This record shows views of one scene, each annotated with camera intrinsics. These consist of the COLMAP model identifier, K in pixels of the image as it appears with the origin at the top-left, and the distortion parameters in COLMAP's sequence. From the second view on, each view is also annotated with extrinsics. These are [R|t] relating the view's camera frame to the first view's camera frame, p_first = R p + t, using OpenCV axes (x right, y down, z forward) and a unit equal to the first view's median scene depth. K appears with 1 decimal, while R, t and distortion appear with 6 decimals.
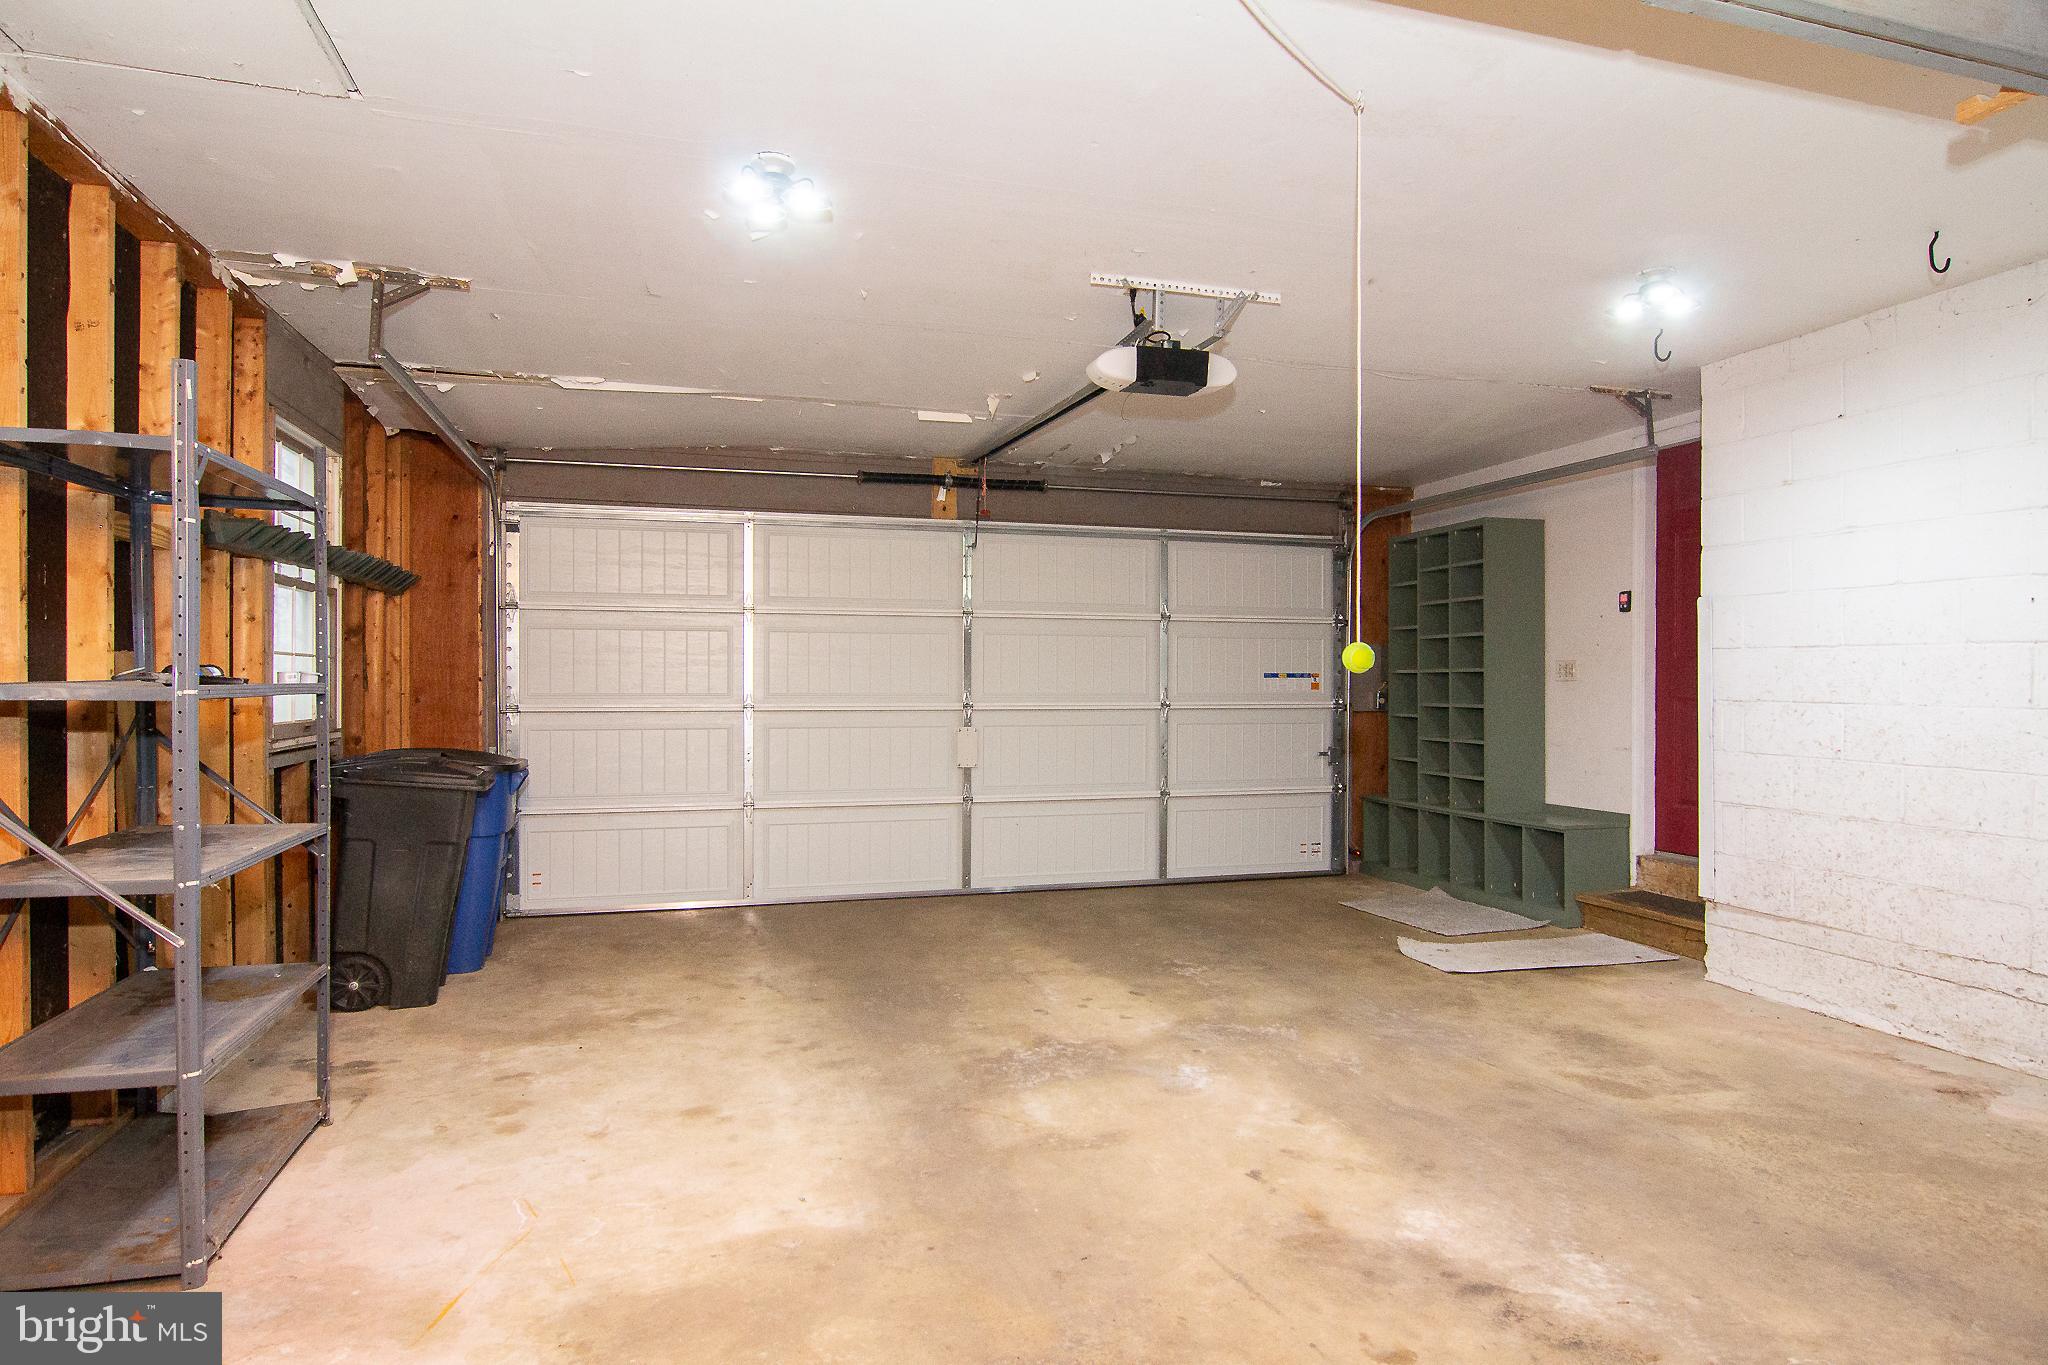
lens RADIAL K [[1175.2, 0, 1028.0], [0, 1175.2, 681.7], [0, 0, 1]] dist [-0.005396, -0.007059]
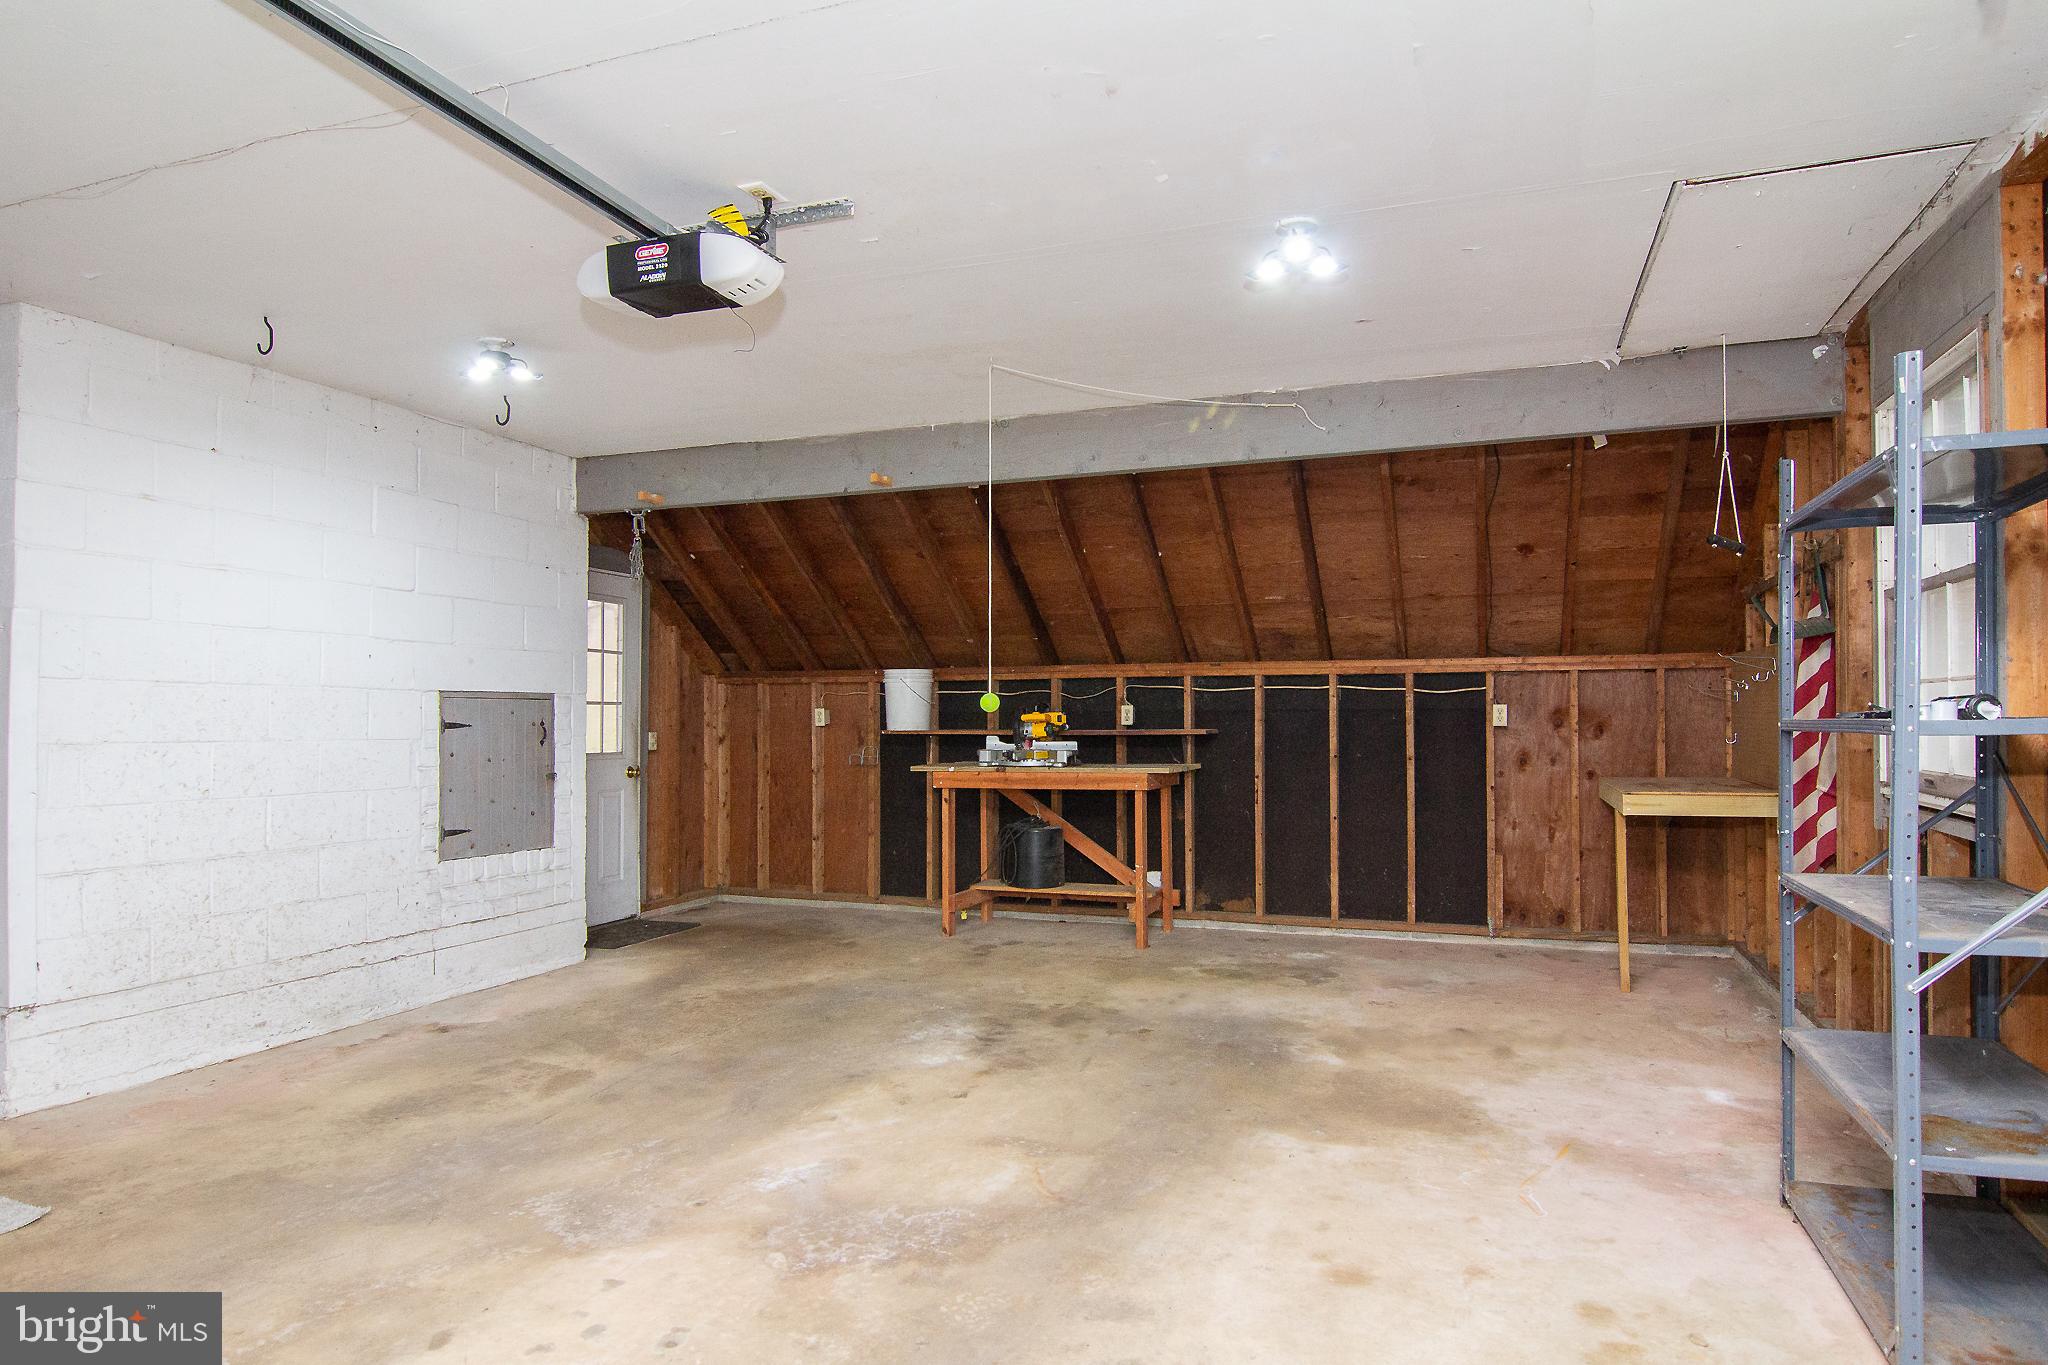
lens RADIAL K [[1175.2, 0, 1075.1], [0, 1175.2, 709.3], [0, 0, 1]] dist [-0.005396, -0.007059]
pose [[-0.813322, 0.005232, 0.581791, -0.534538], [0.002864, 0.999983, -0.004988, -0.001843], [-0.581807, -0.002390, -0.813323, 1.584382]]
